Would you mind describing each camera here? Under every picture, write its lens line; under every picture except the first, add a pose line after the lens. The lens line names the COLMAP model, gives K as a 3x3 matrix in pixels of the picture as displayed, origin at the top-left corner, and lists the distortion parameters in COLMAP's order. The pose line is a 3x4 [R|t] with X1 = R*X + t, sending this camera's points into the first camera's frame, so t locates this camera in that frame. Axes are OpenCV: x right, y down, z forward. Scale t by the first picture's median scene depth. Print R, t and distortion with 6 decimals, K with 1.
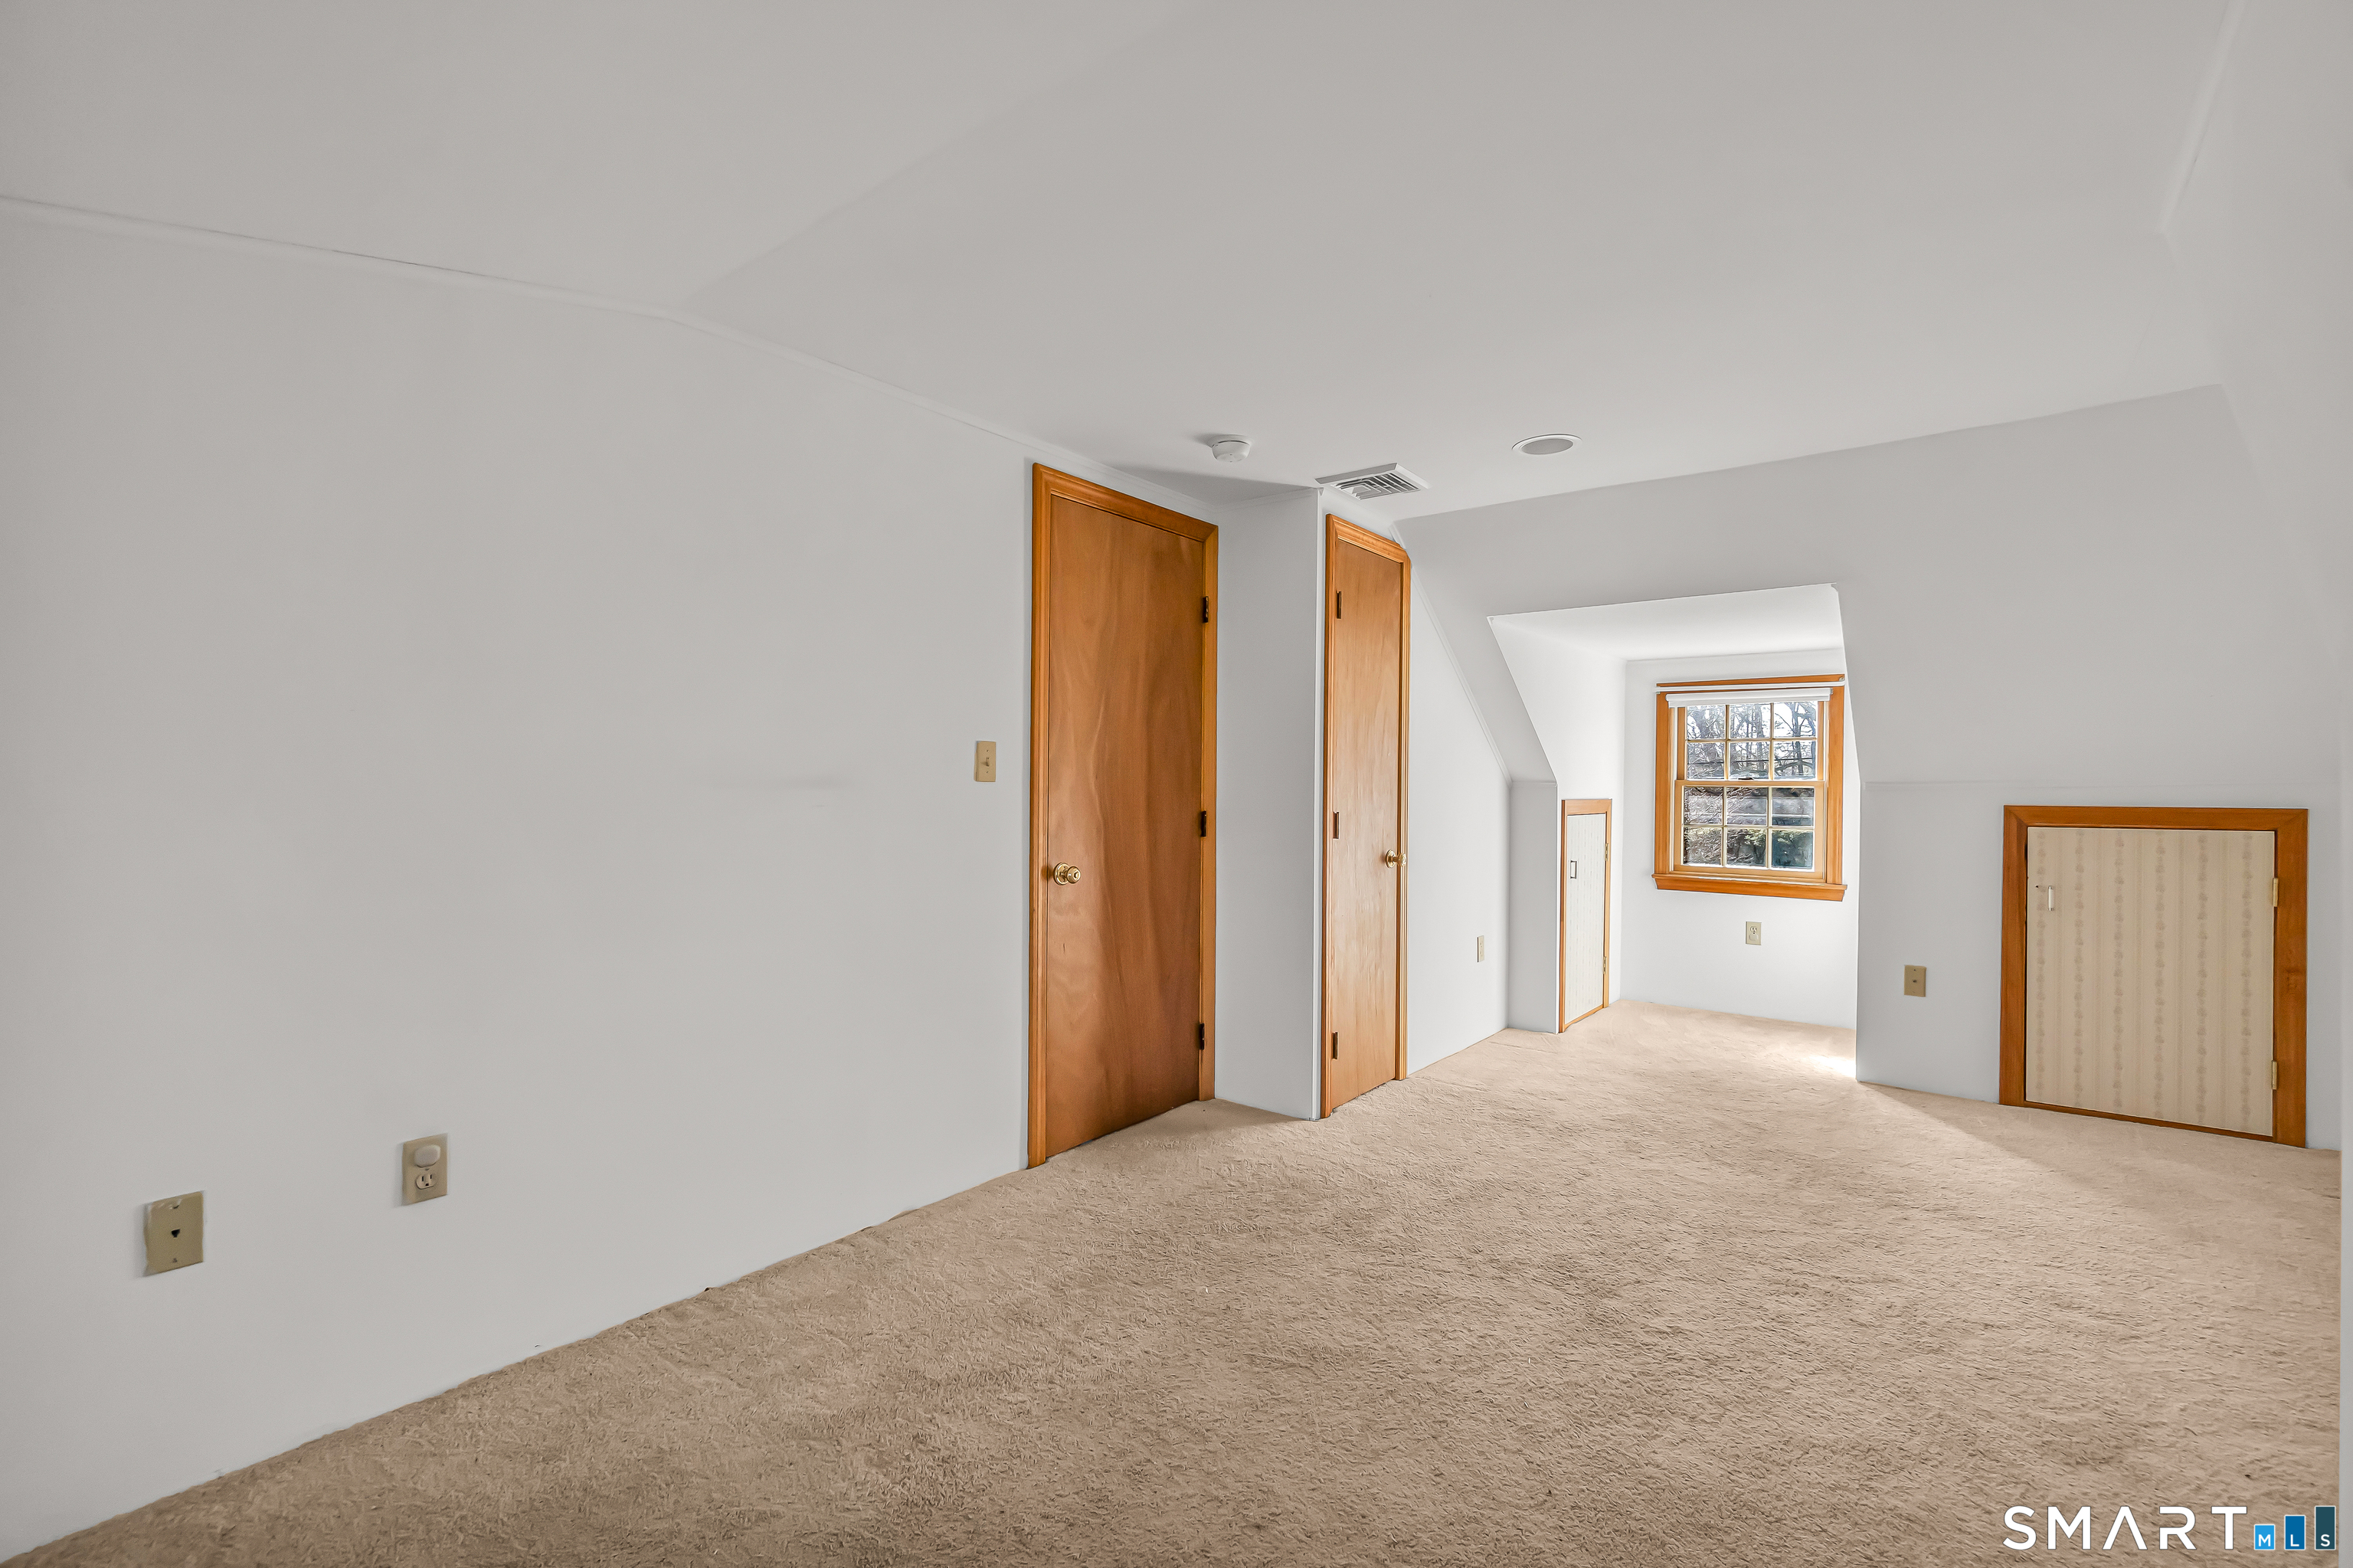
lens RADIAL K [[1023.8, 0, 1161.4], [0, 1023.8, 772.1], [0, 0, 1]] dist [-0.011628, 0.004178]
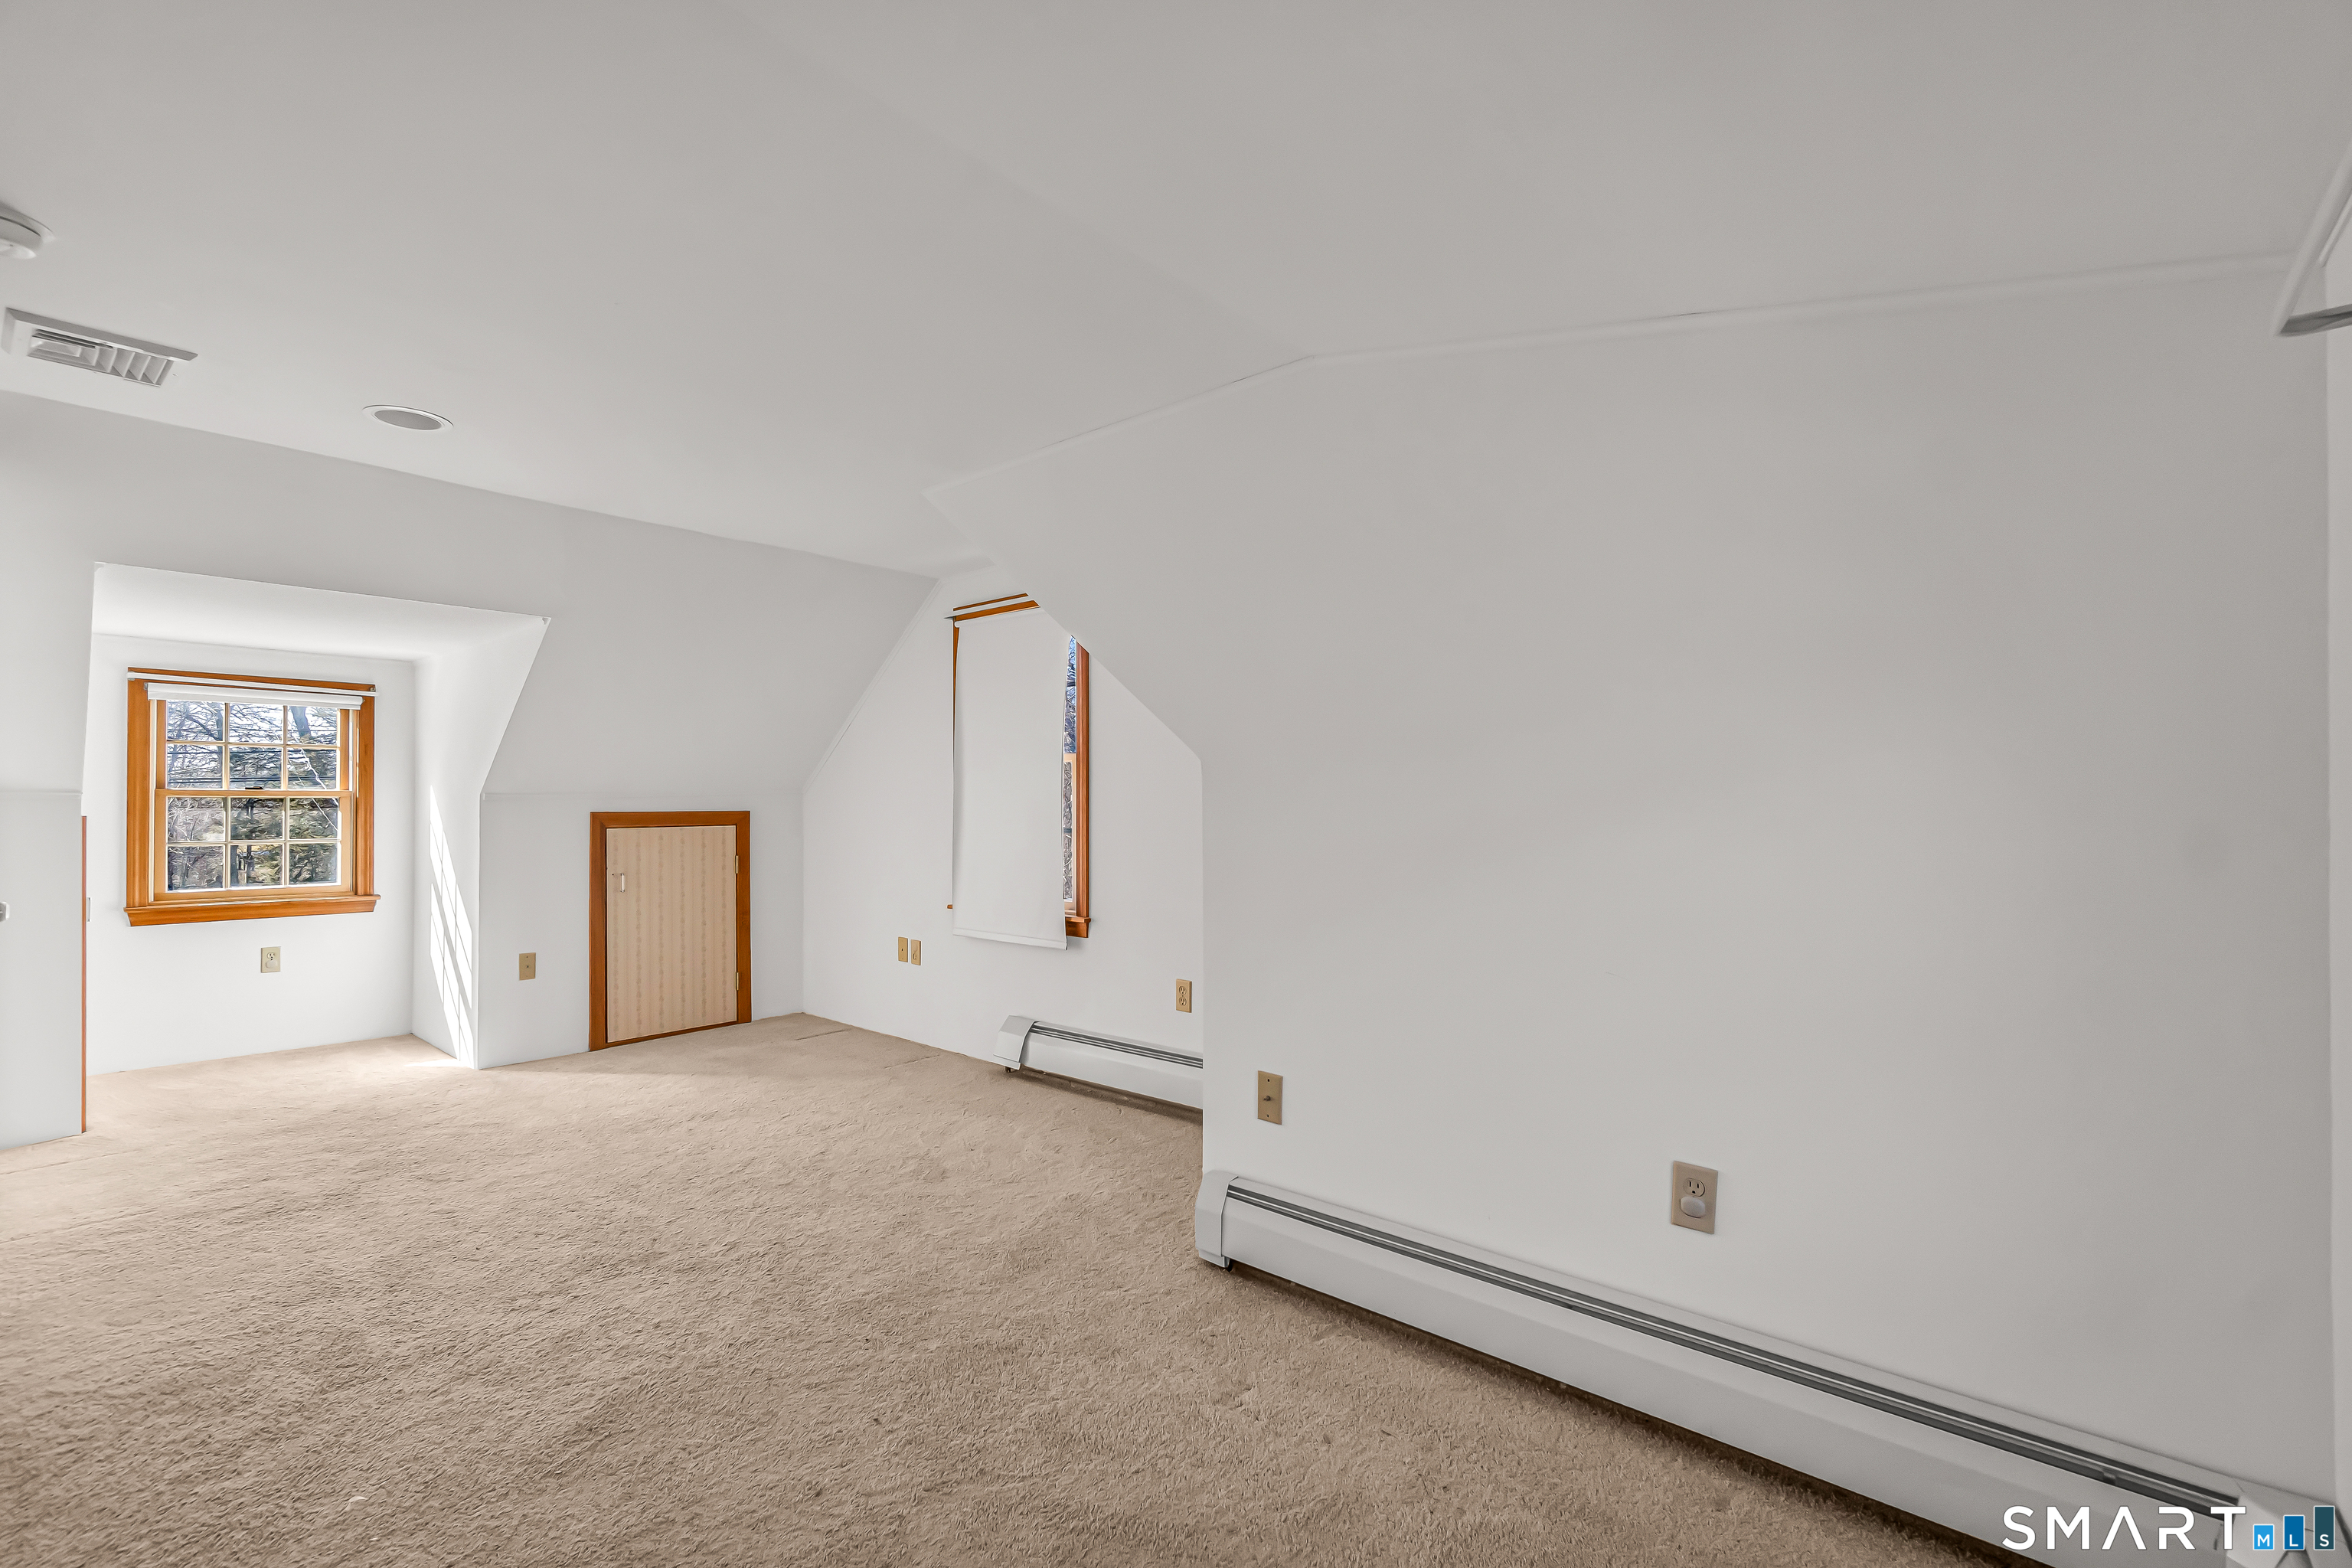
lens RADIAL K [[1023.4, 0, 1160.9], [0, 1023.4, 772.1], [0, 0, 1]] dist [-0.011628, 0.004178]
pose [[0.049211, 0.020097, 0.998586, -0.401499], [-0.013249, 0.999723, -0.019467, -0.000913], [-0.998701, -0.012272, 0.049463, 0.246642]]
